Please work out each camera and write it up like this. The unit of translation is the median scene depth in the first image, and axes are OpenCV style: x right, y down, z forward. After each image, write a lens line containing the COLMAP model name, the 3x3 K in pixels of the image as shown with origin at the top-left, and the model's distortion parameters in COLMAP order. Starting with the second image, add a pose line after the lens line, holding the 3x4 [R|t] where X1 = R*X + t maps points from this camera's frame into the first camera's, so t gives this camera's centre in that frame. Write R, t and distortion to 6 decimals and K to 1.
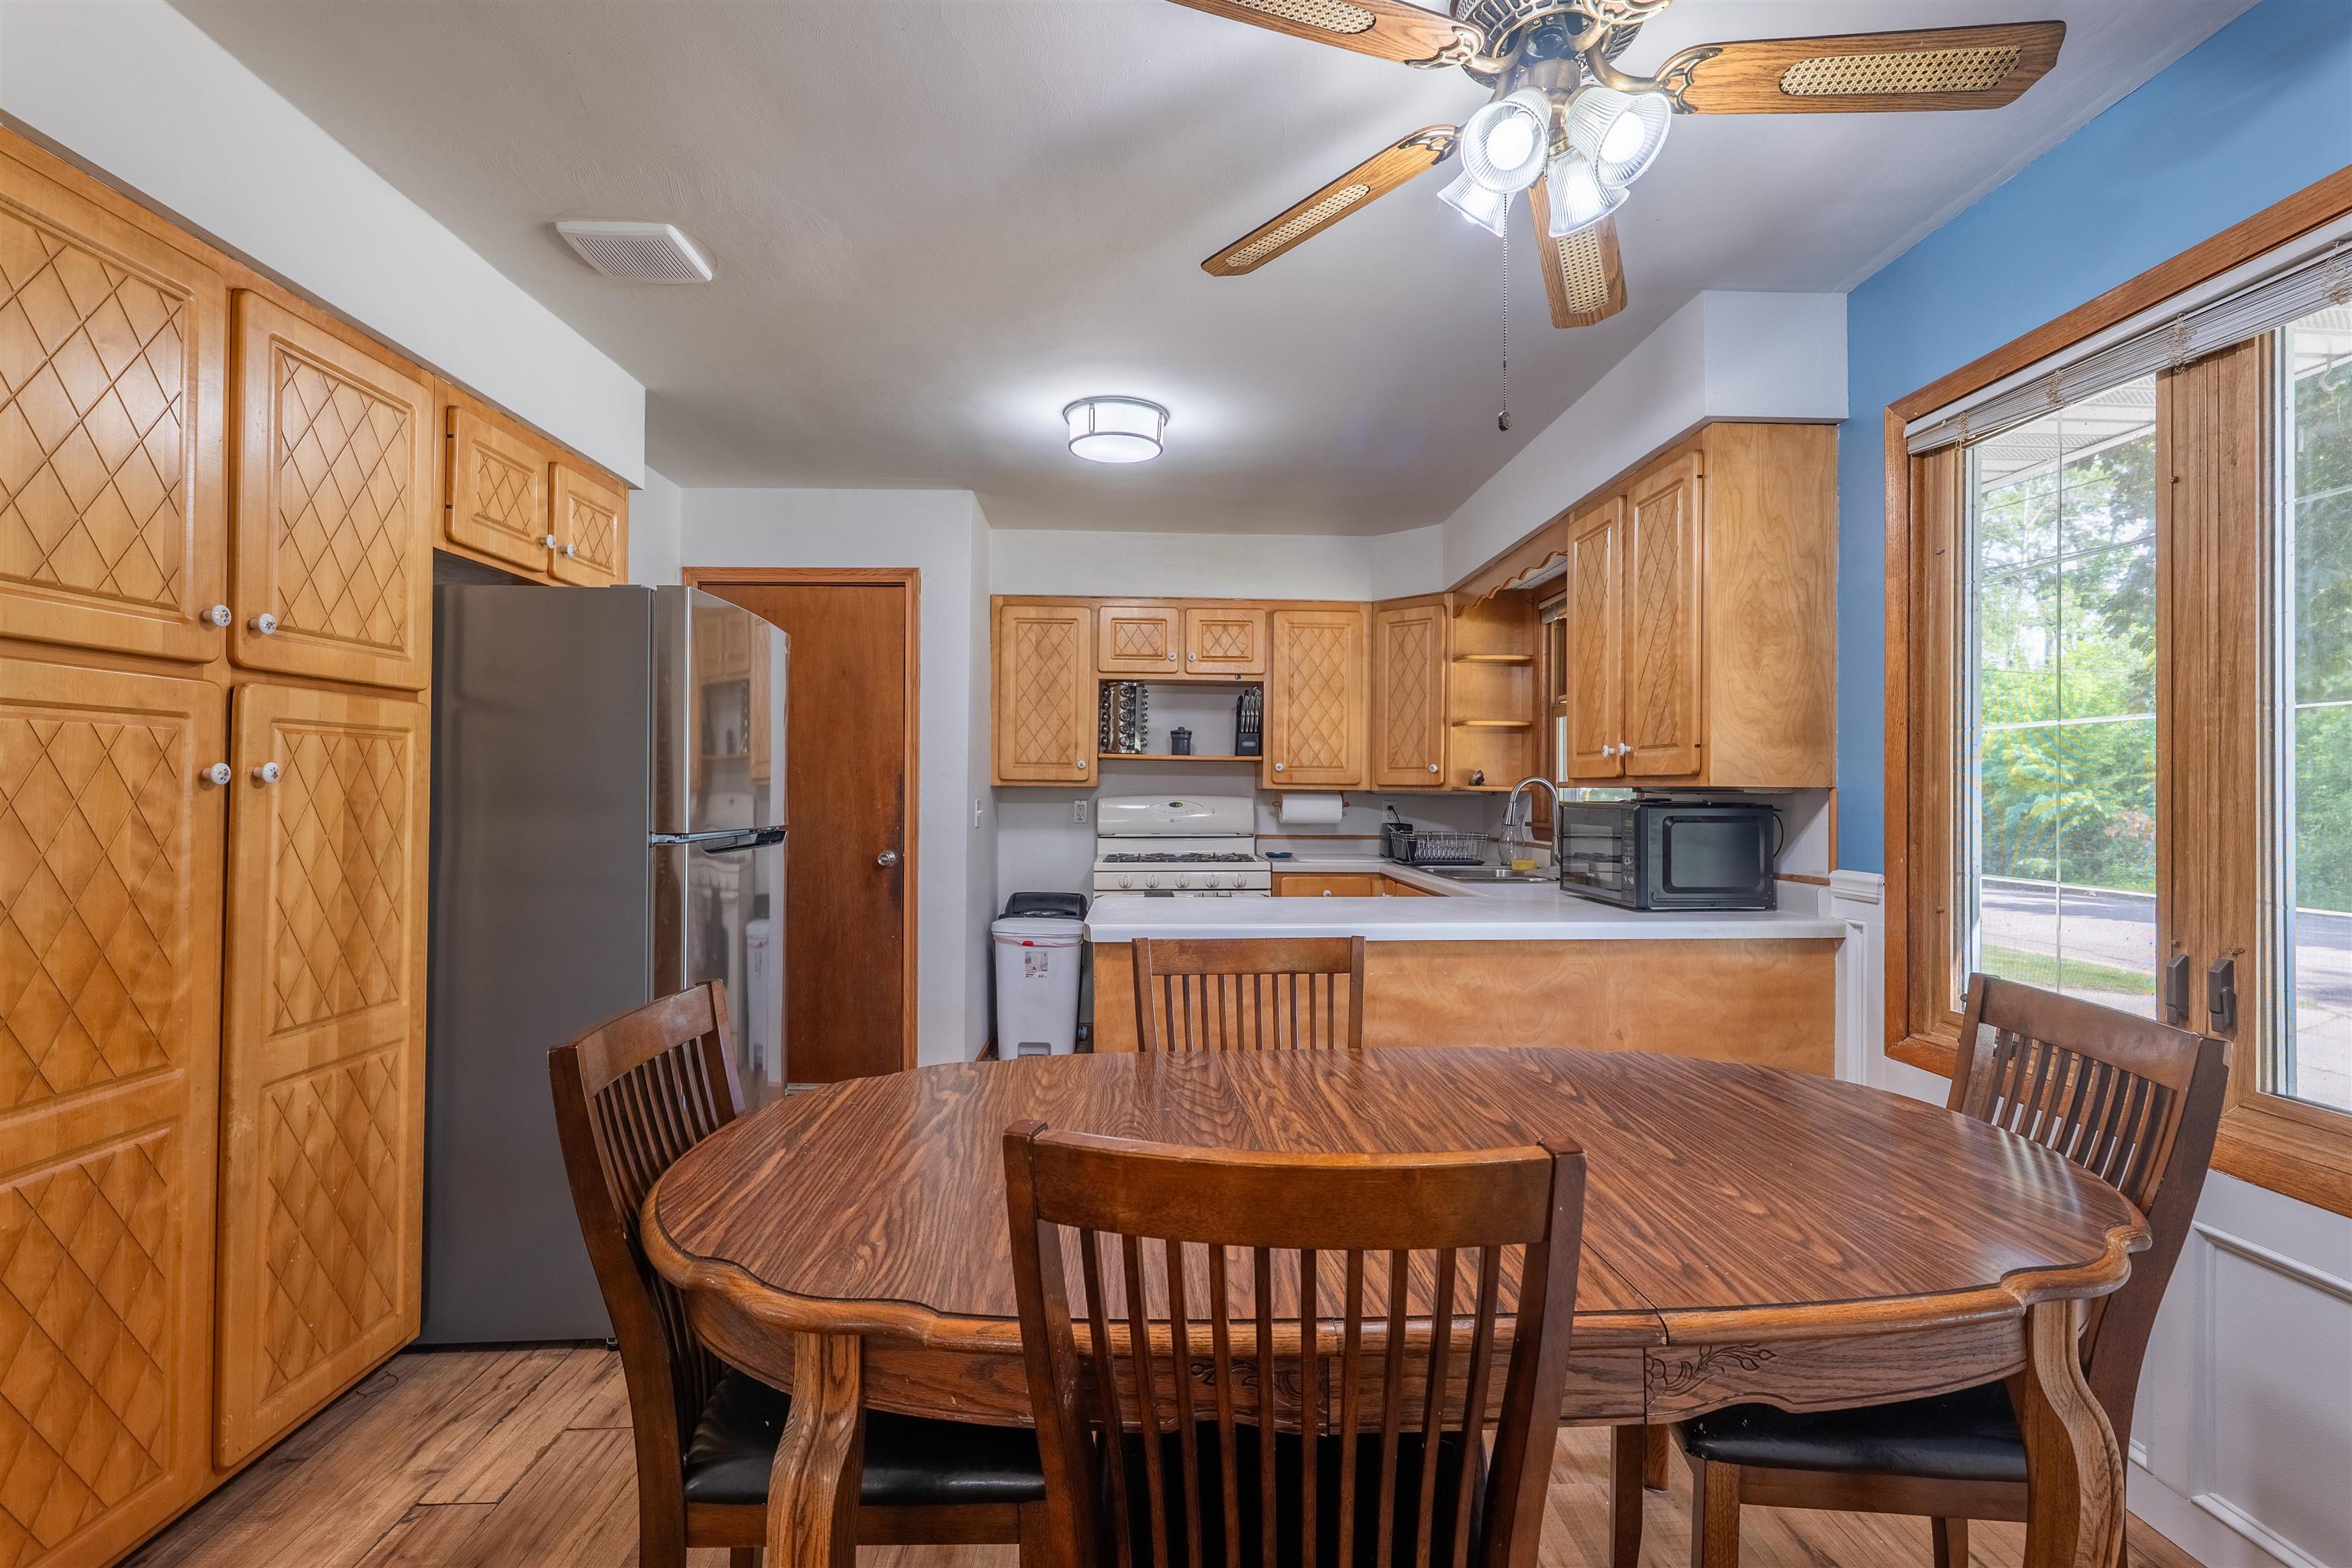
lens RADIAL K [[1087.2, 0, 1177.2], [0, 1087.2, 783.4], [0, 0, 1]] dist [0.003780, 0.001103]
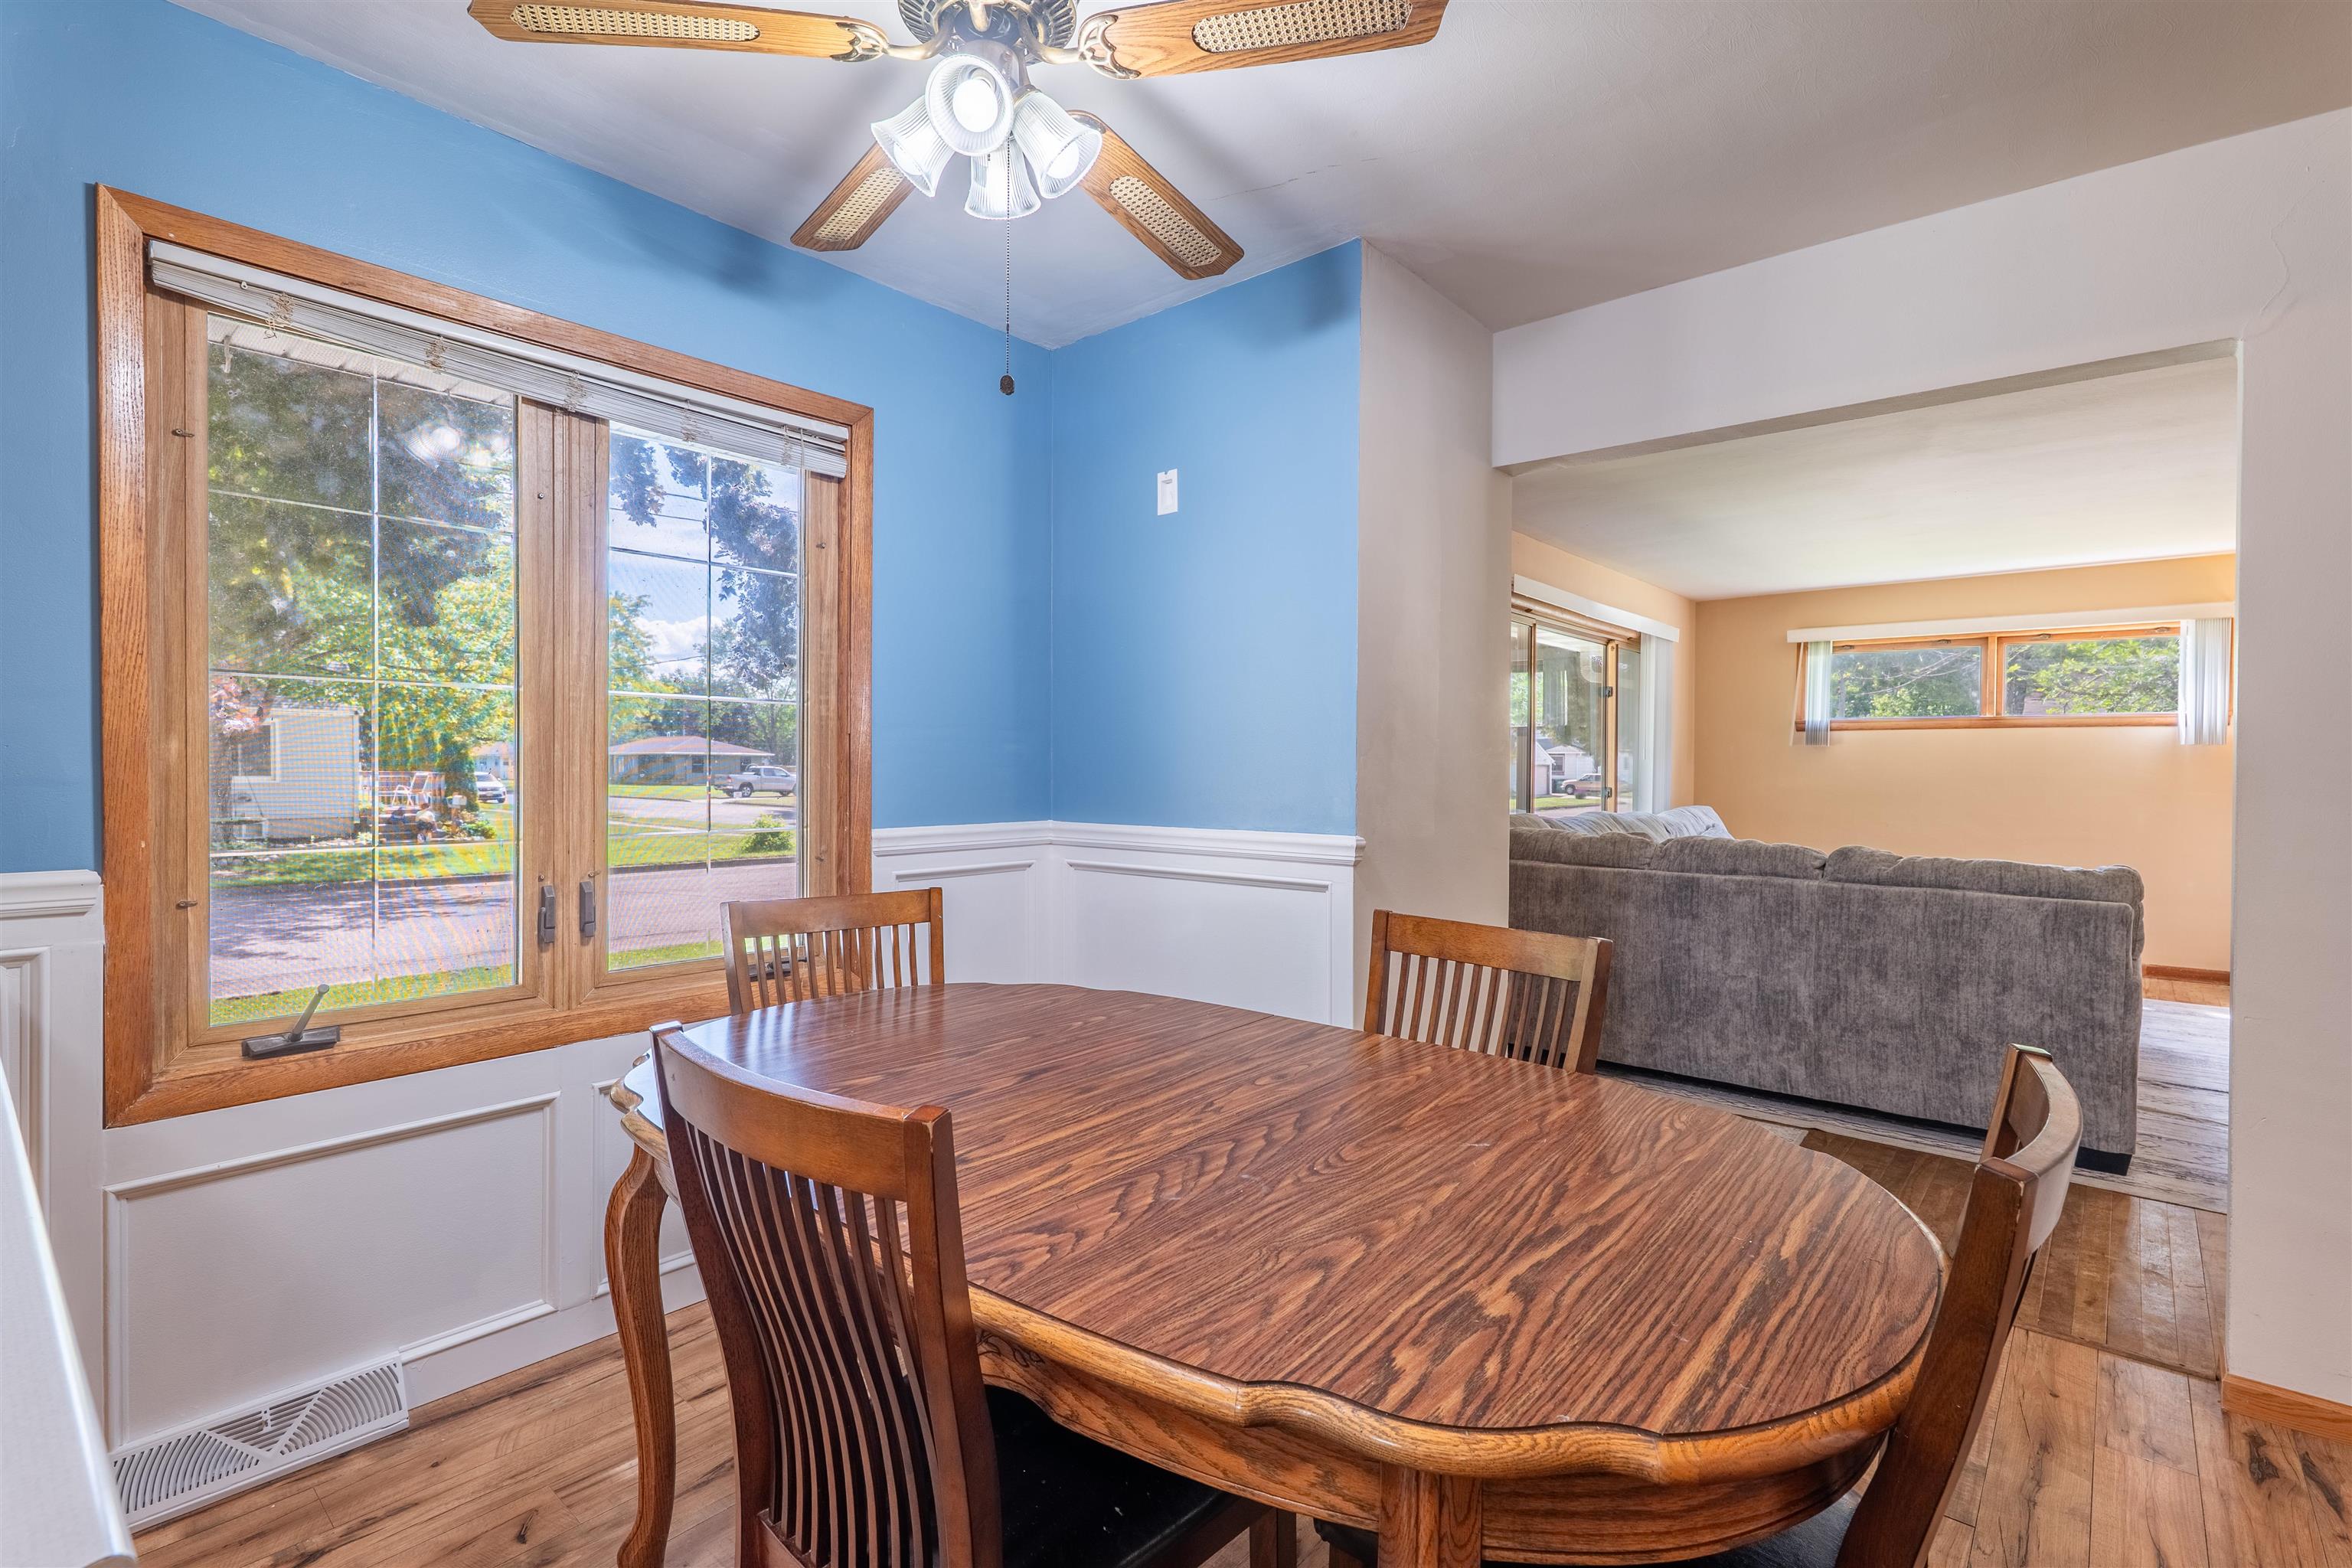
lens RADIAL K [[1087.2, 0, 1177.8], [0, 1087.2, 780.2], [0, 0, 1]] dist [0.003780, 0.001103]
pose [[-0.734646, -0.018224, 0.678206, -0.353696], [-0.015297, 0.999830, 0.010297, 0.011103], [-0.678278, -0.002810, -0.734800, 1.159993]]
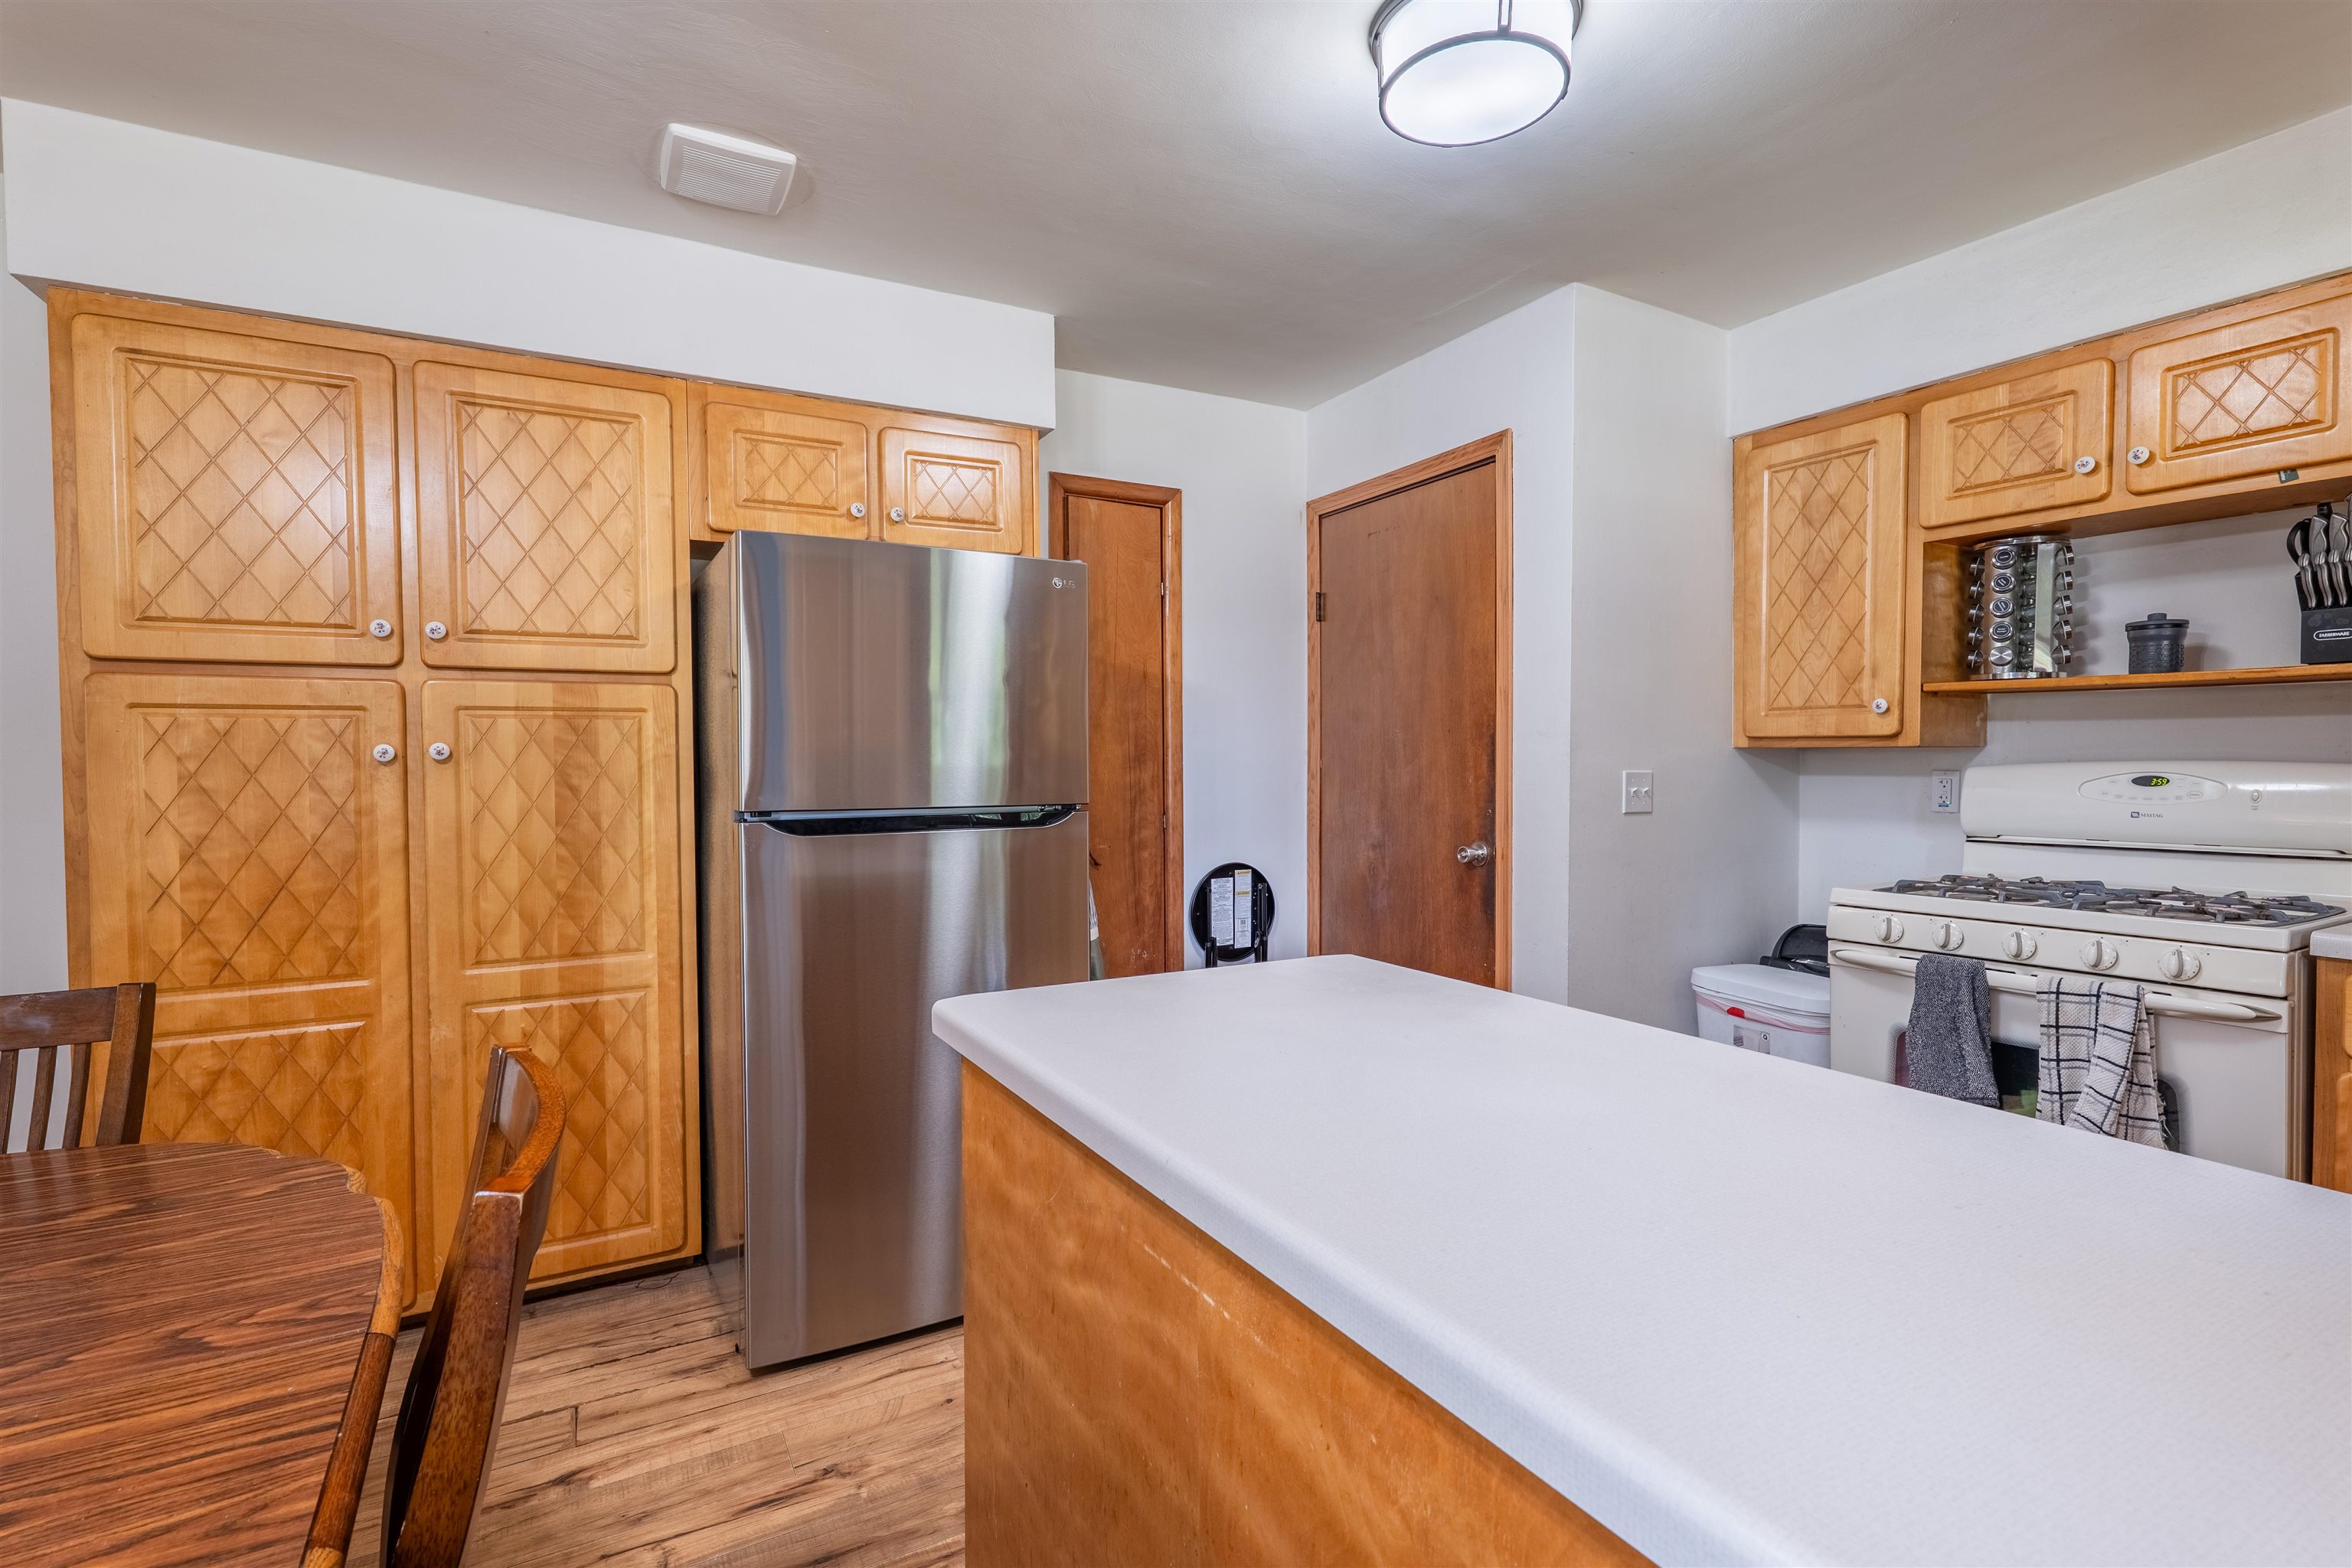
lens RADIAL K [[1087.2, 0, 1175.7], [0, 1087.2, 779.7], [0, 0, 1]] dist [0.003780, 0.001103]
pose [[0.458012, 0.009814, -0.888892, 0.534638], [0.014627, 0.999720, 0.018574, 0.010138], [0.888826, -0.021509, 0.457740, 0.982133]]
